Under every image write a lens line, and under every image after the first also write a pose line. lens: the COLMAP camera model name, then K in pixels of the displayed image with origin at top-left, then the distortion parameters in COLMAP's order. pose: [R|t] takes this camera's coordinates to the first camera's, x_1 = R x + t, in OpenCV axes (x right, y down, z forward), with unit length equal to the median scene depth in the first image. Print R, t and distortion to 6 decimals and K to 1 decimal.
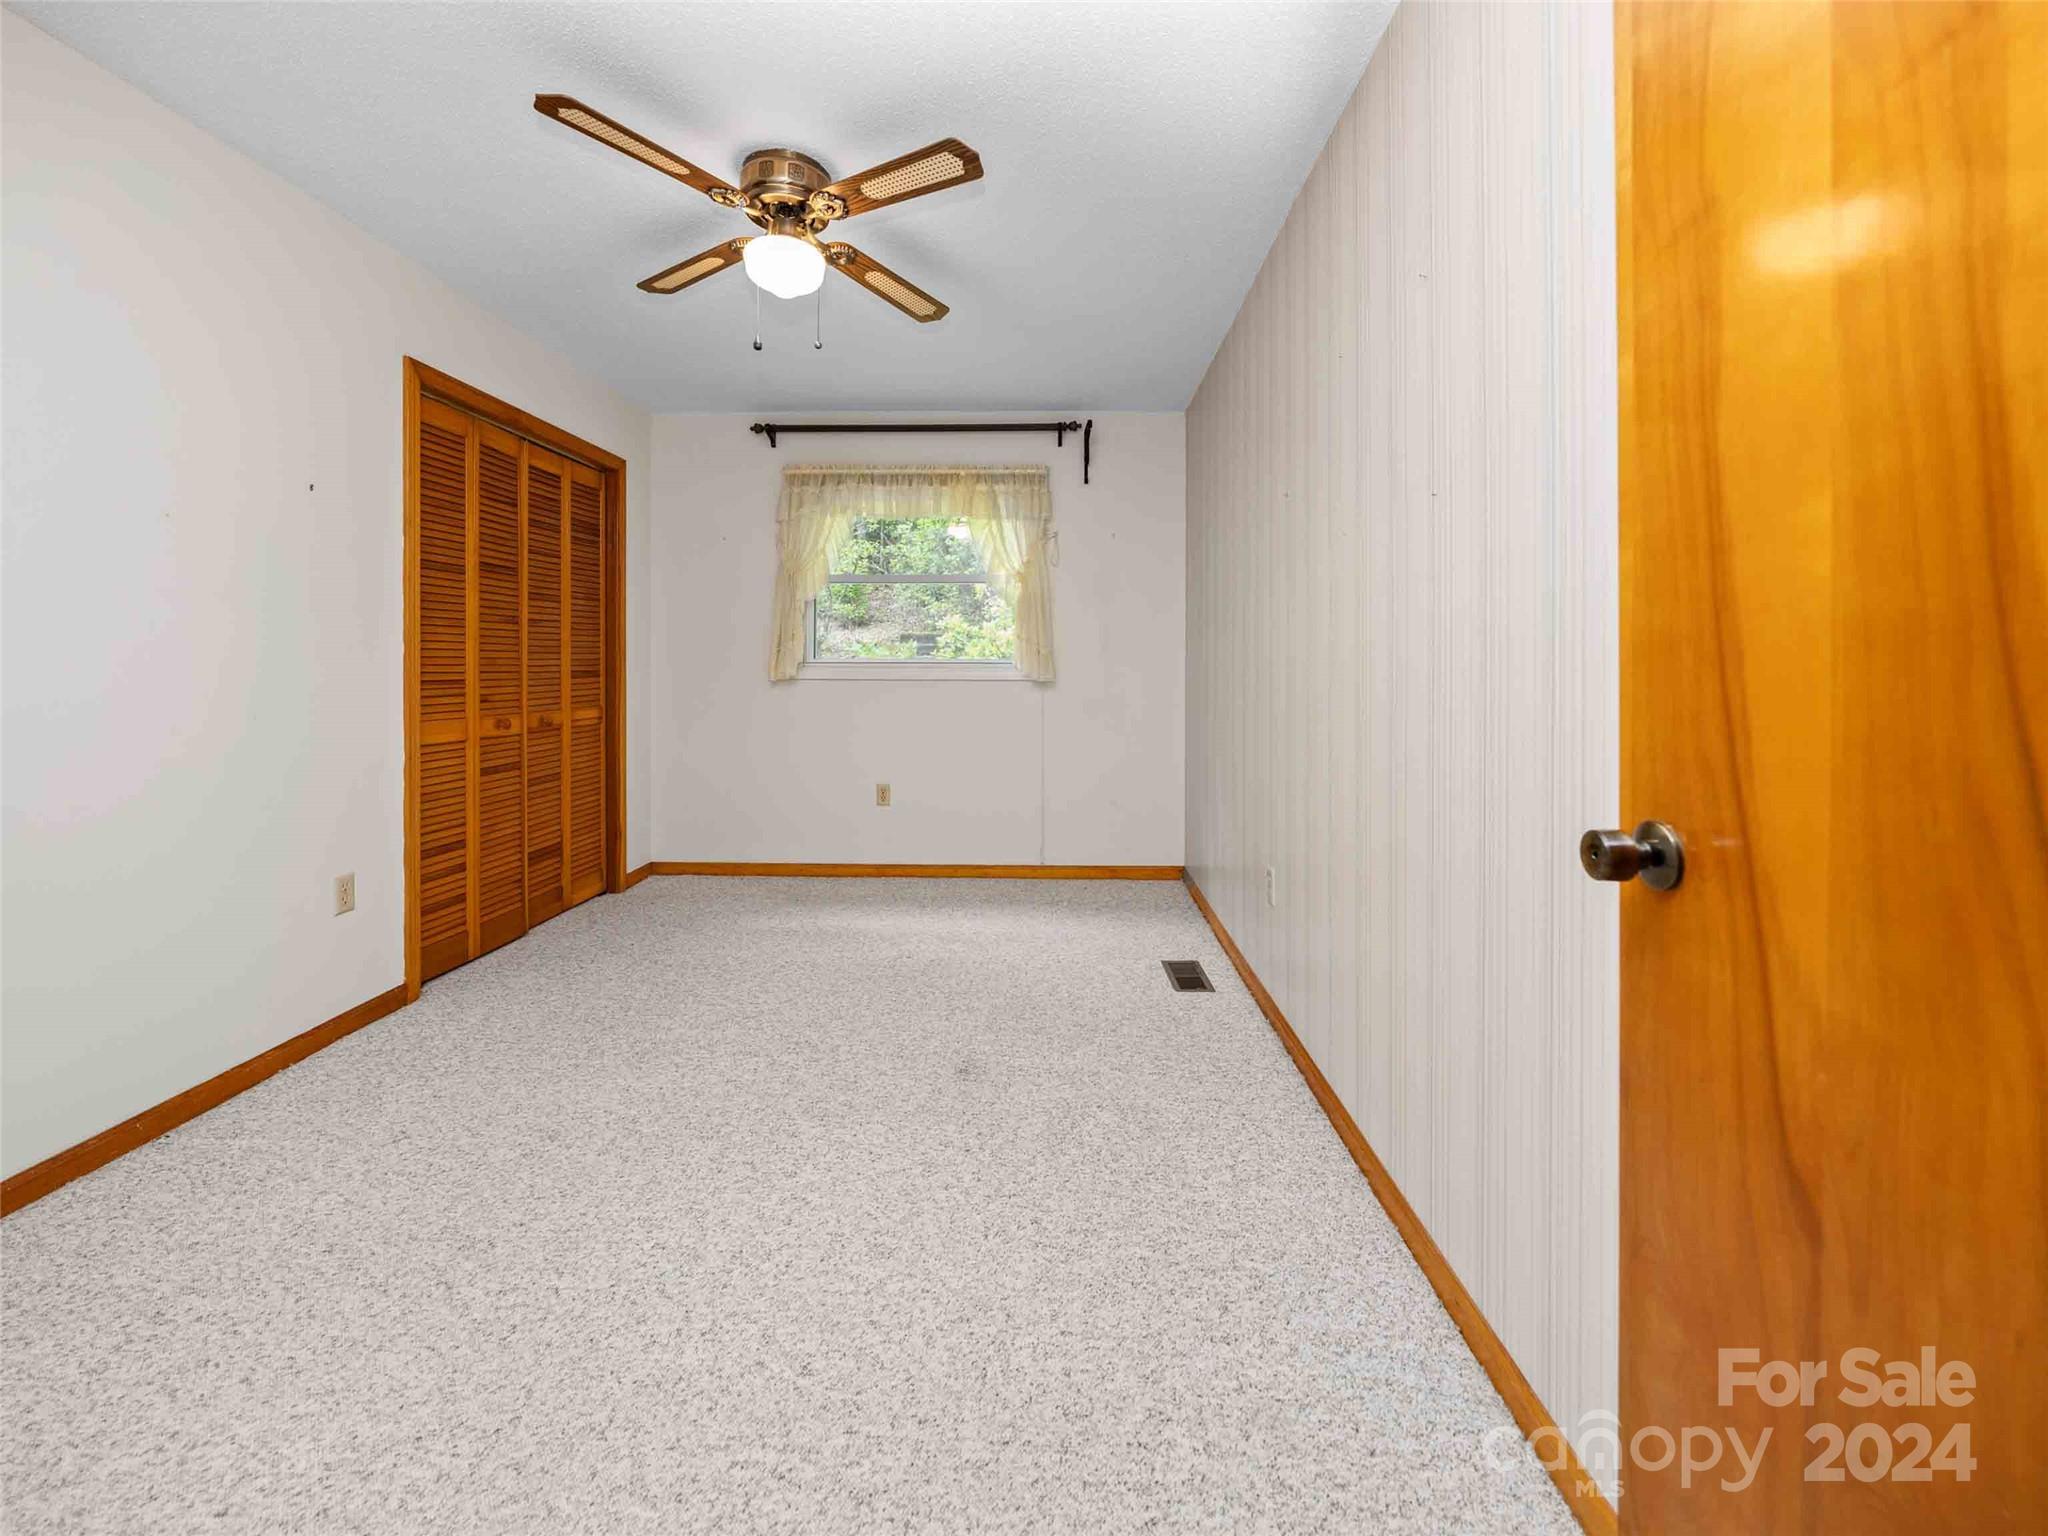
lens RADIAL K [[778.6, 0, 1028.7], [0, 778.6, 767.3], [0, 0, 1]] dist [-0.000740, -0.000070]
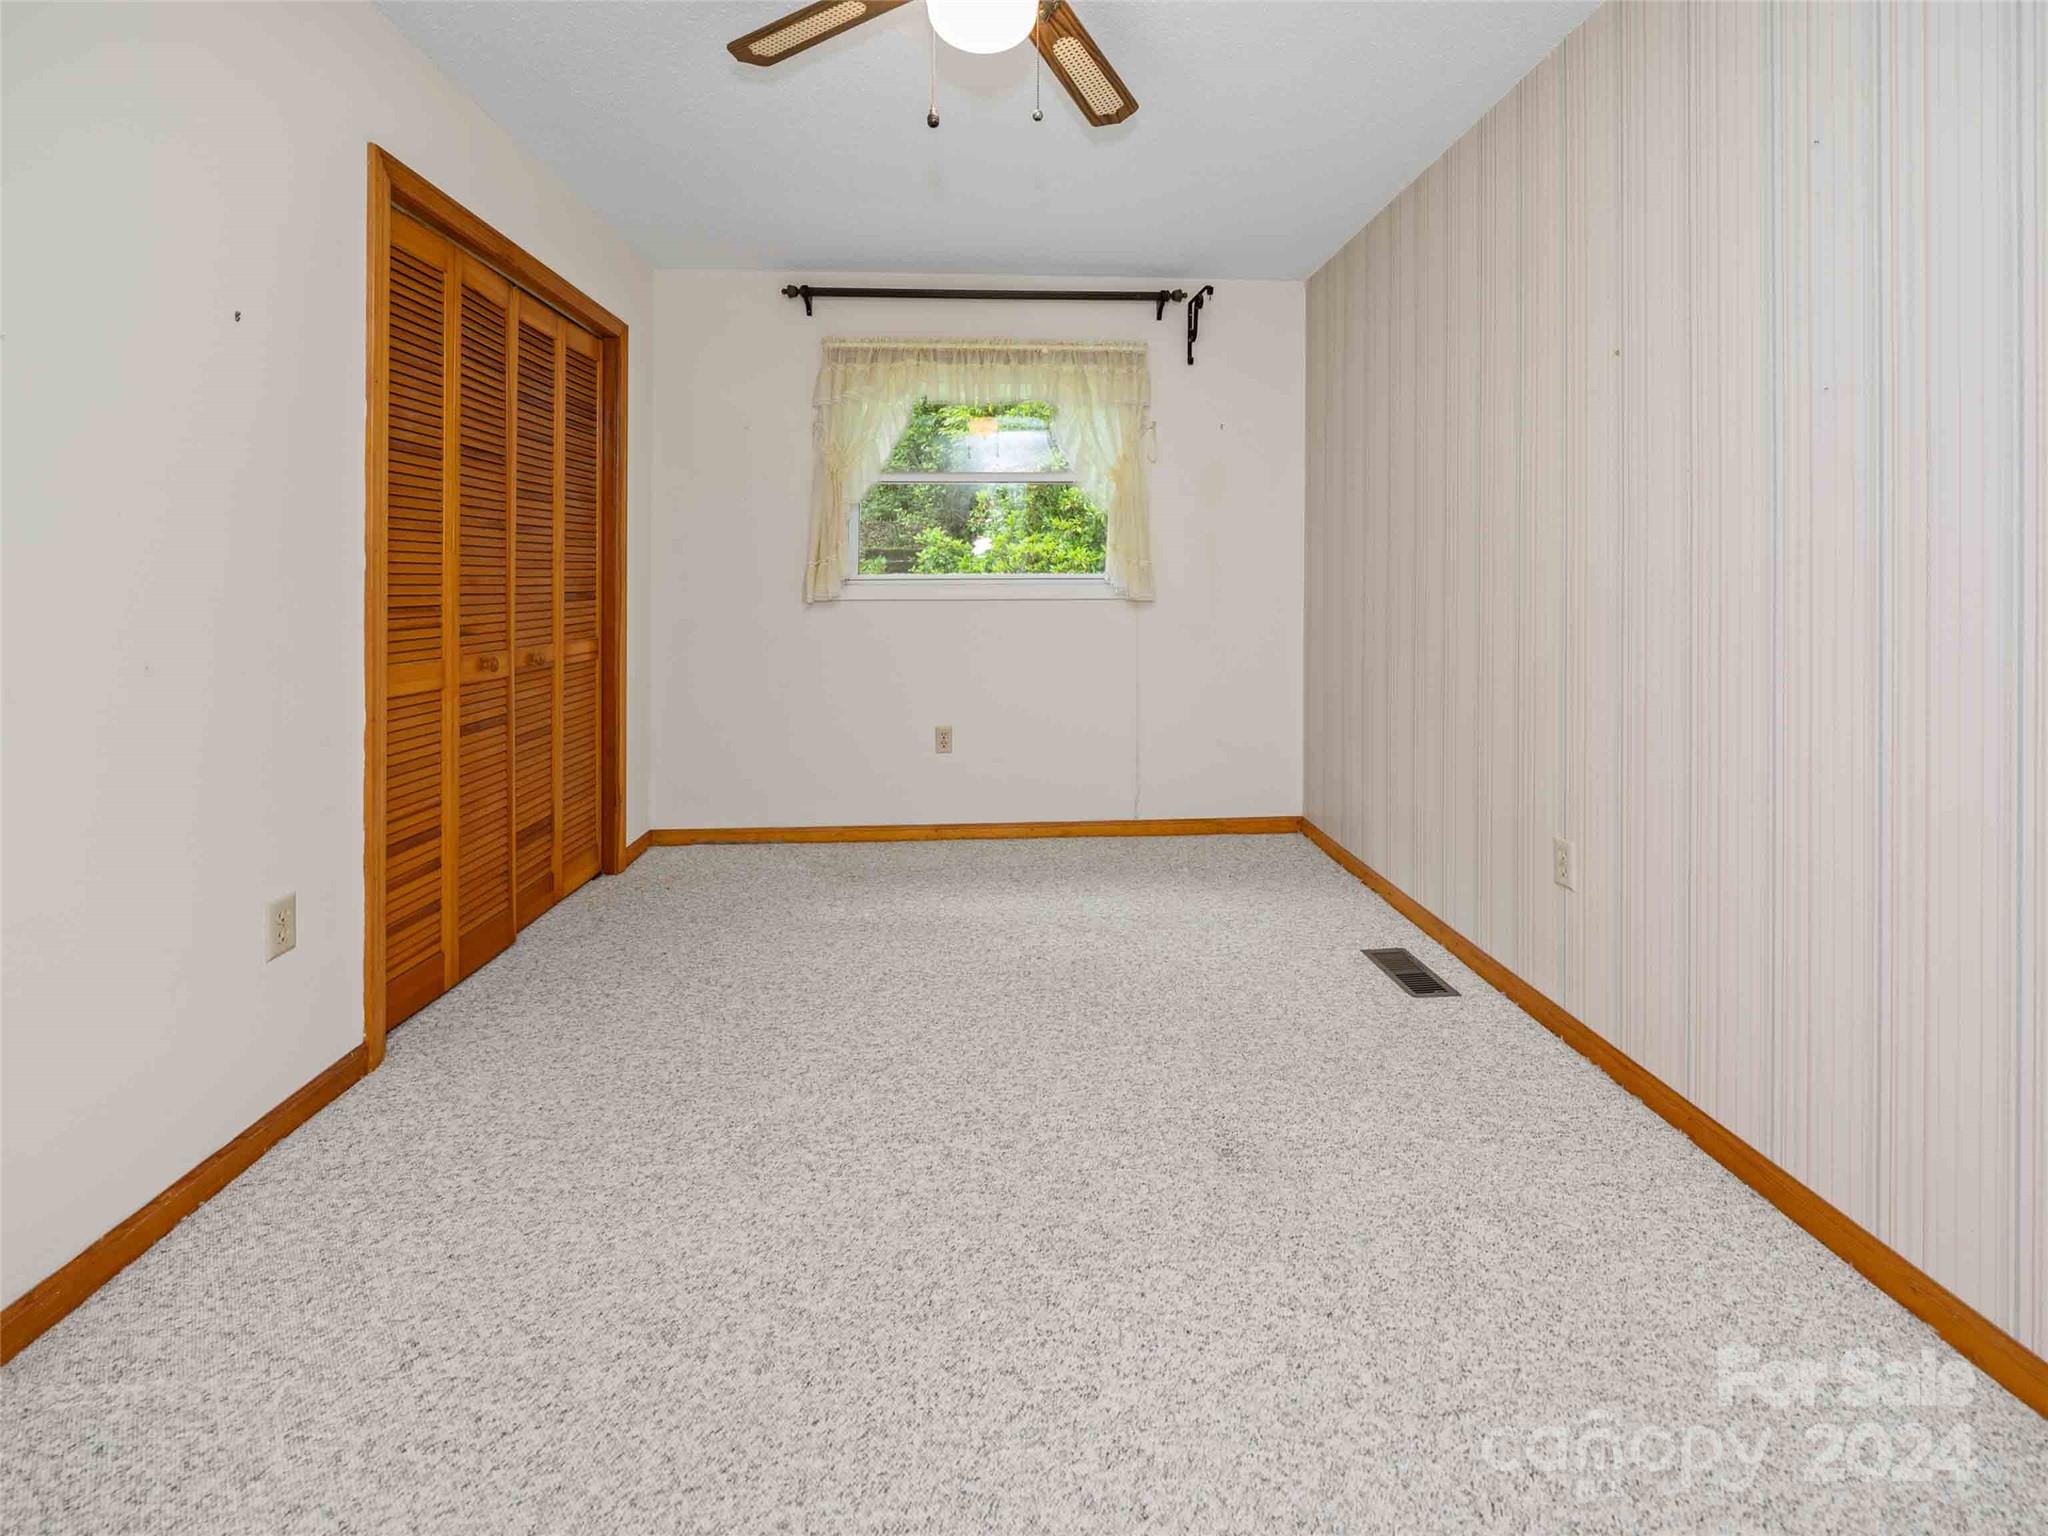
lens RADIAL K [[813.7, 0, 1034.3], [0, 813.7, 672.8], [0, 0, 1]] dist [-0.000775, 0.000118]
pose [[0.997019, -0.016033, 0.075478, -0.210429], [0.017543, 0.999658, -0.019392, -0.022853], [-0.075141, 0.020658, 0.996959, 0.184814]]
